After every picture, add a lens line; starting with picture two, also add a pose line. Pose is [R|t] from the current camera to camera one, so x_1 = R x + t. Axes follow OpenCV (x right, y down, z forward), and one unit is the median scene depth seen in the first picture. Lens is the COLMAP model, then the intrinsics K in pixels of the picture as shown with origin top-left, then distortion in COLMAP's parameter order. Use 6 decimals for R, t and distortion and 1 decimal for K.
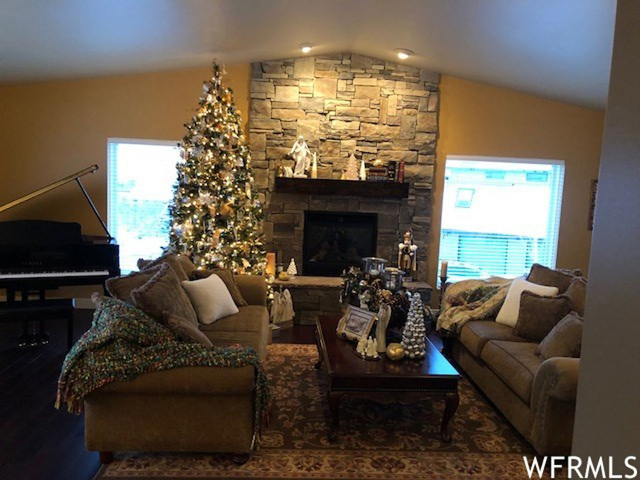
lens RADIAL K [[525.7, 0, 320.0], [0, 525.7, 240.0], [0, 0, 1]] dist [0.088732, -0.133641]
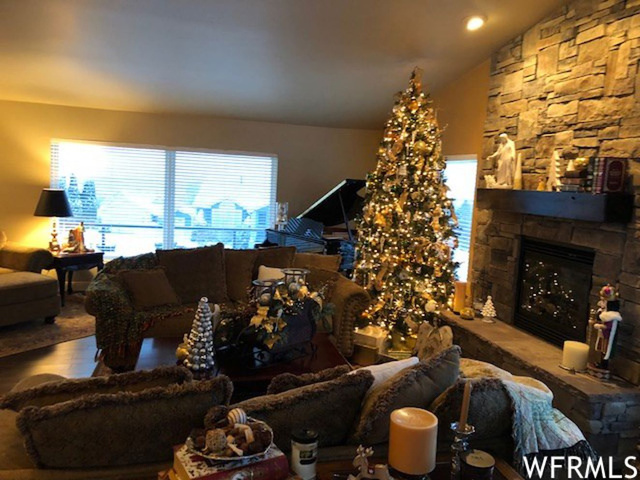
lens RADIAL K [[515.7, 0, 320.0], [0, 515.7, 240.0], [0, 0, 1]] dist [0.086573, -0.096754]
pose [[0.197406, 0.077362, -0.977264, 0.731646], [-0.161569, 0.985816, 0.045402, -0.043409], [0.966916, 0.148933, 0.207106, 0.683526]]
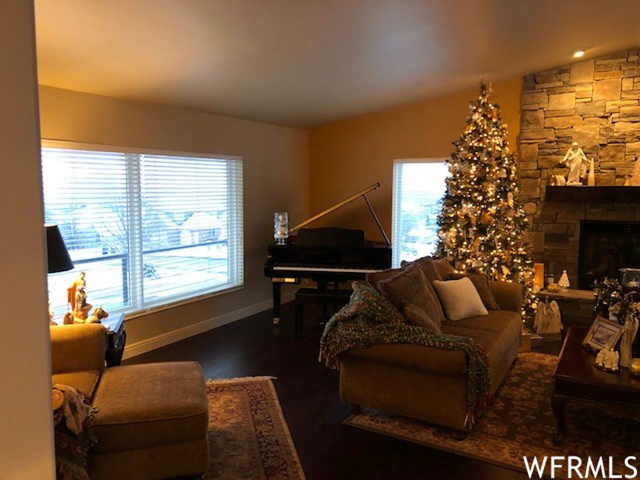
lens RADIAL K [[515.7, 0, 320.0], [0, 515.7, 240.0], [0, 0, 1]] dist [0.086573, -0.096754]
pose [[0.840798, 0.018532, -0.541032, 0.103309], [-0.032502, 0.999339, -0.016280, 0.012456], [0.540373, 0.031273, 0.840844, -0.057243]]
